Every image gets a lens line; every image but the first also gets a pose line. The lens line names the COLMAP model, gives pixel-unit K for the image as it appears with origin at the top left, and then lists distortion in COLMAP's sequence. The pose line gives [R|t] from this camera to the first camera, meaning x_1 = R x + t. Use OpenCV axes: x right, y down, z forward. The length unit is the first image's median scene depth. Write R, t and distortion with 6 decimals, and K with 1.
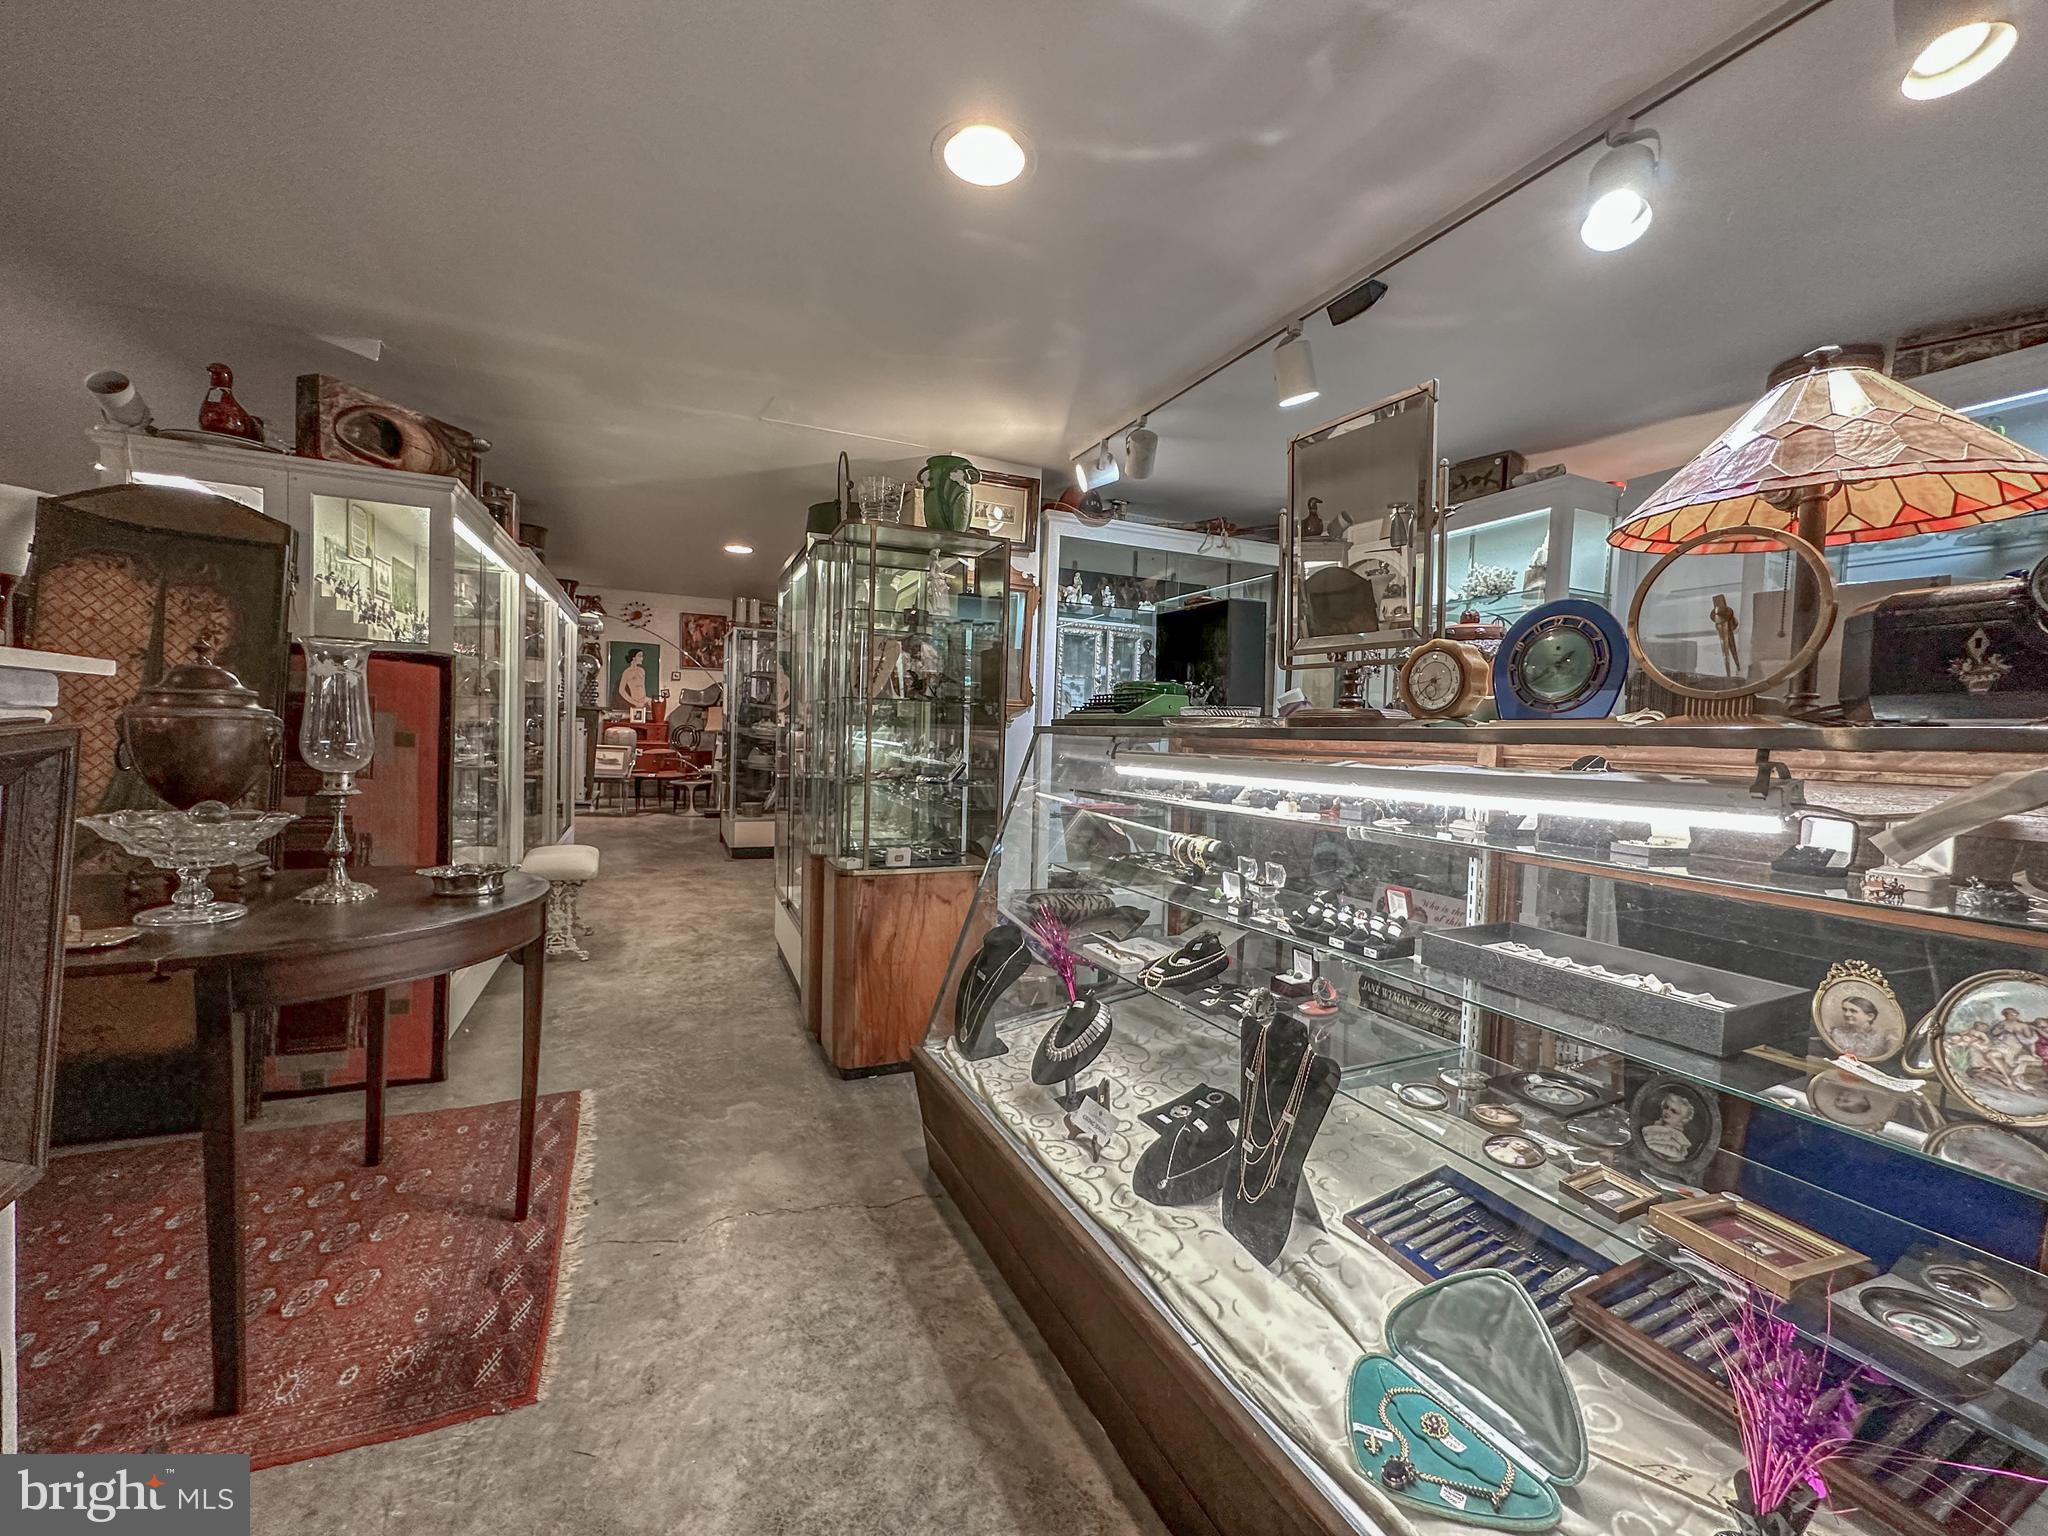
lens RADIAL K [[809.1, 0, 995.7], [0, 809.1, 772.0], [0, 0, 1]] dist [-0.001961, 0.000307]
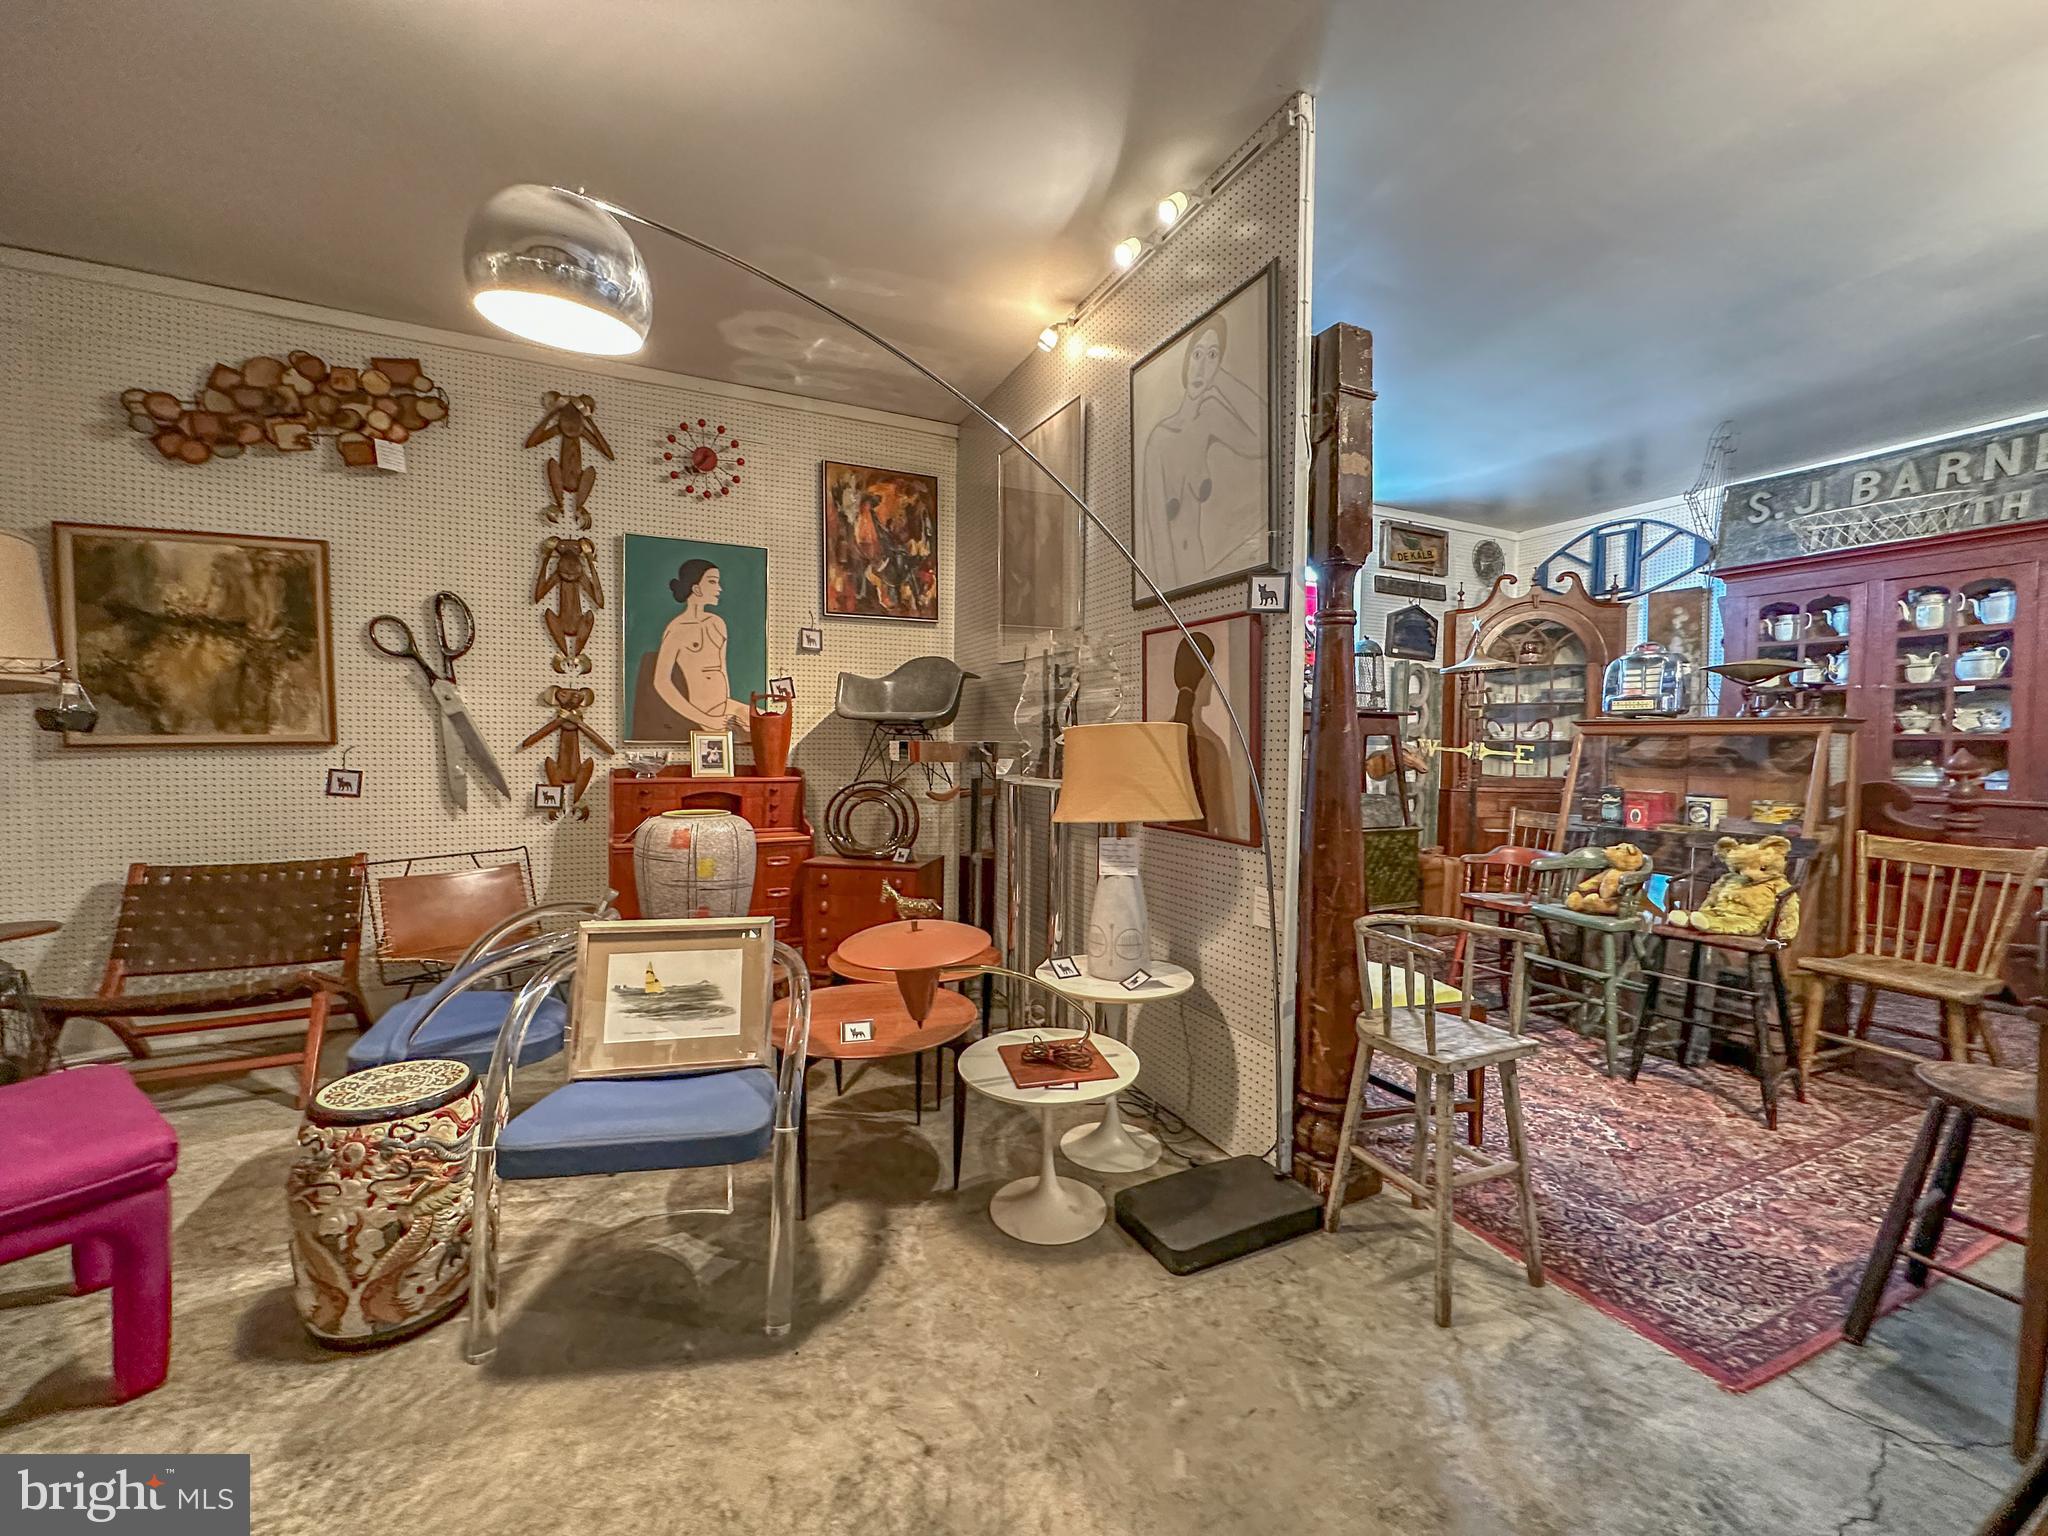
lens RADIAL K [[809.1, 0, 1006.5], [0, 809.1, 773.0], [0, 0, 1]] dist [-0.001961, 0.000307]
pose [[0.998808, -0.029729, 0.038709, -0.916690], [0.030189, 0.999480, -0.011335, -0.151118], [-0.038352, 0.012490, 0.999186, 1.809840]]
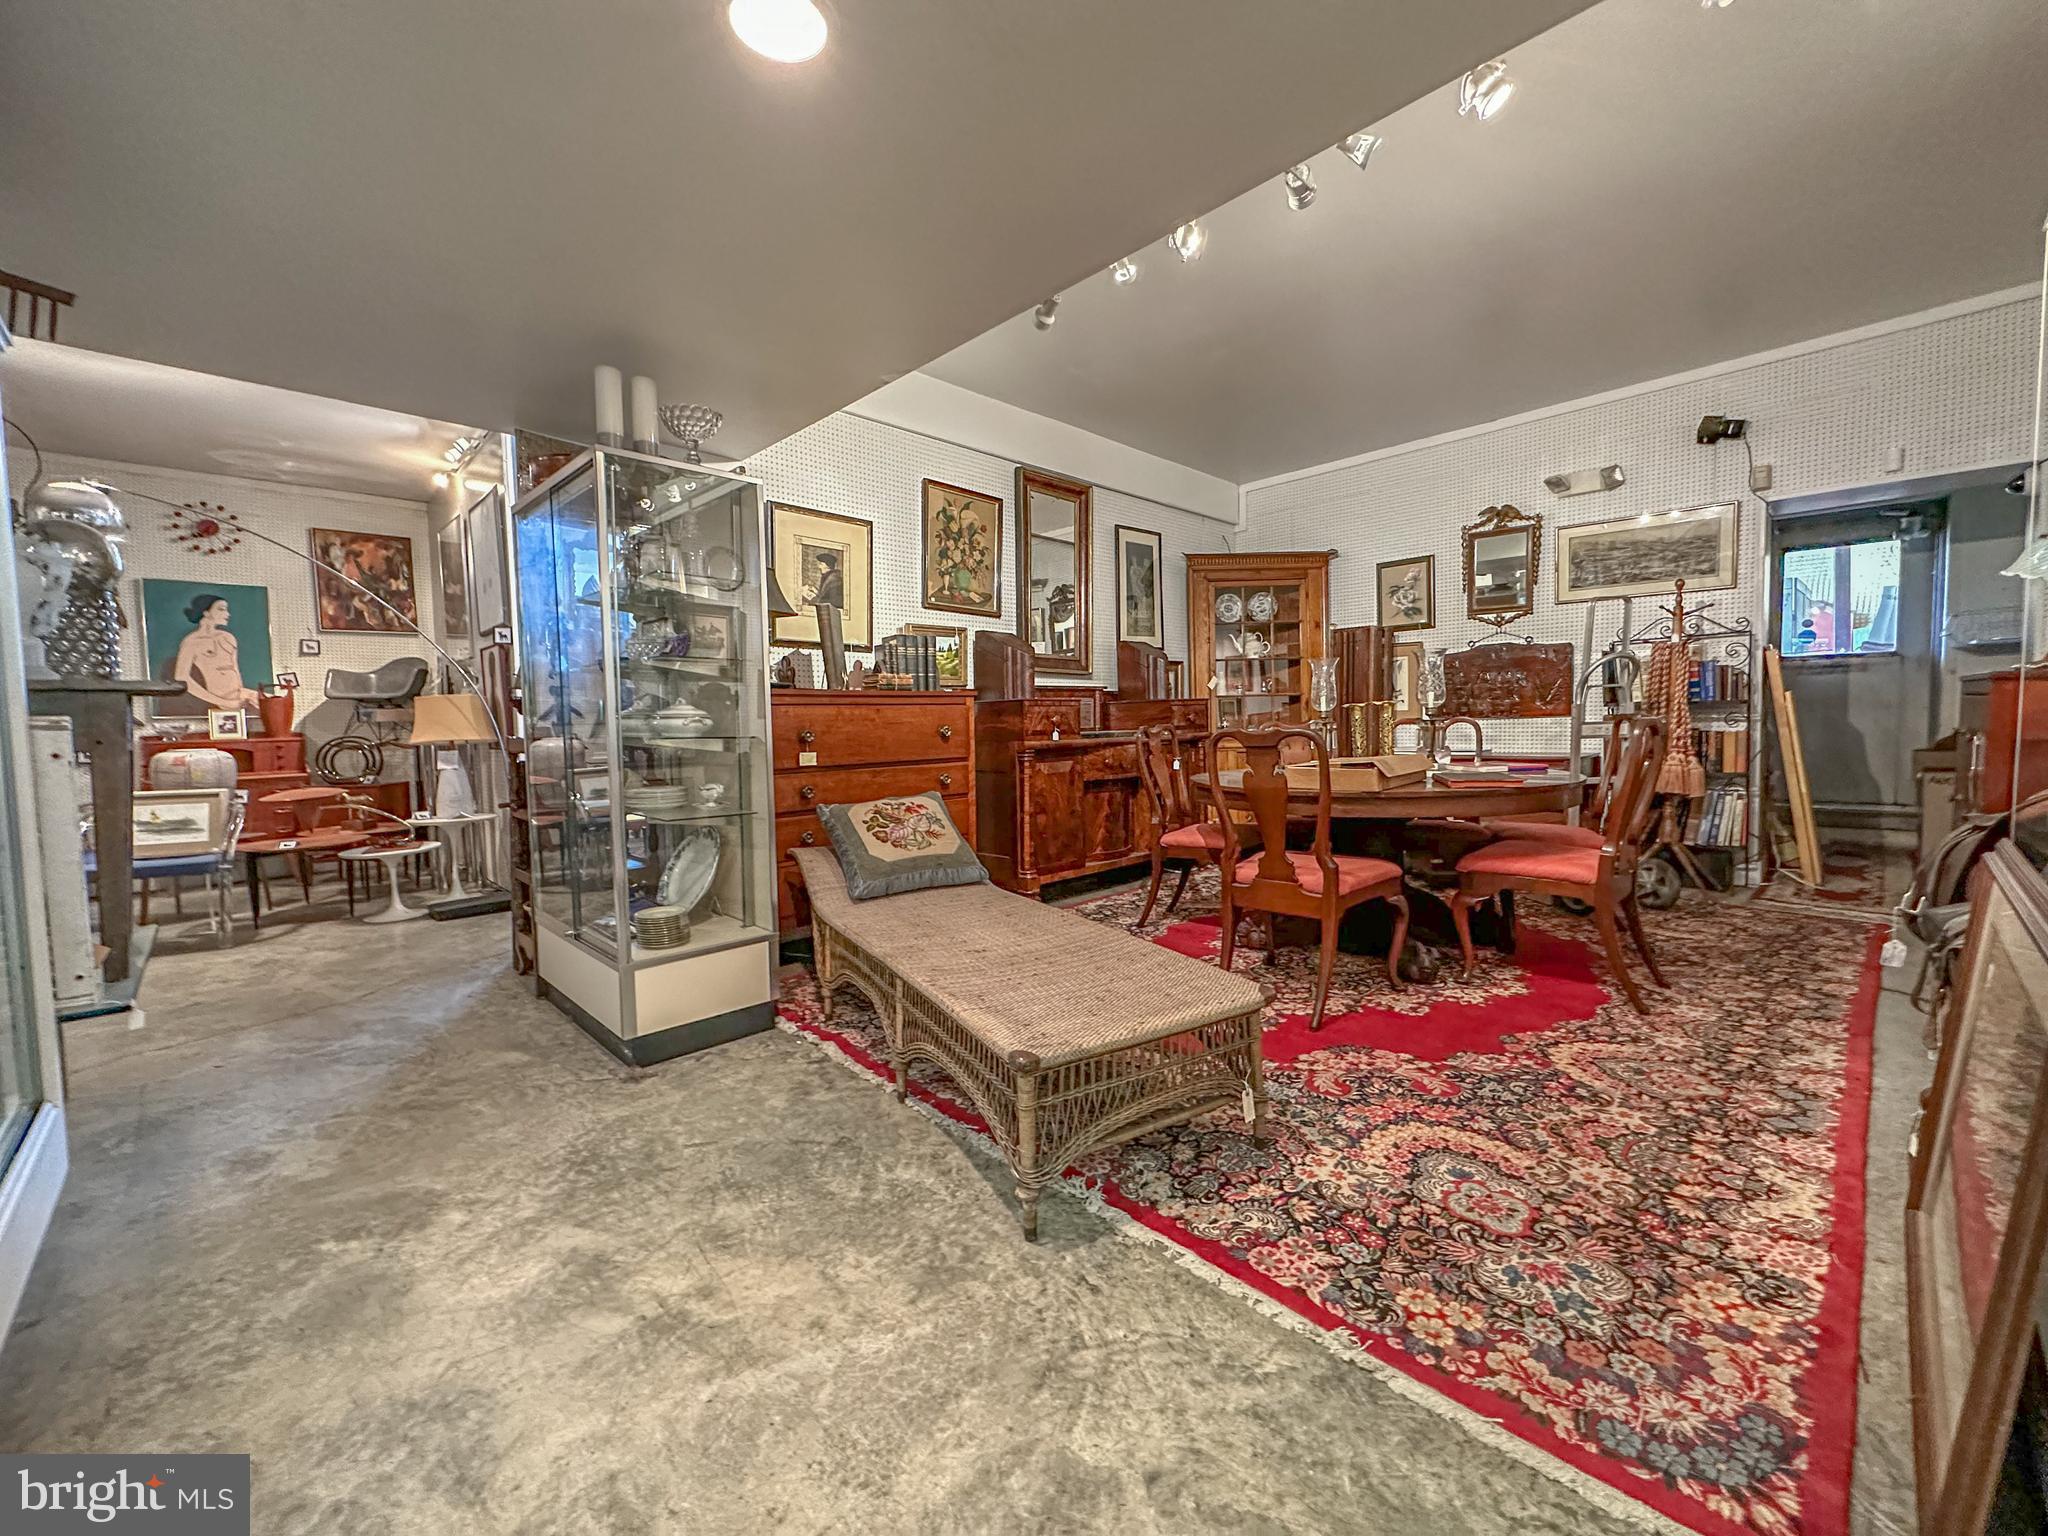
lens RADIAL K [[809.1, 0, 1008.2], [0, 809.1, 766.8], [0, 0, 1]] dist [-0.001961, 0.000307]
pose [[0.928260, -0.082143, 0.362748, -0.472289], [0.078549, 0.996605, 0.024675, -0.047707], [-0.363543, 0.005588, 0.931561, 0.946550]]
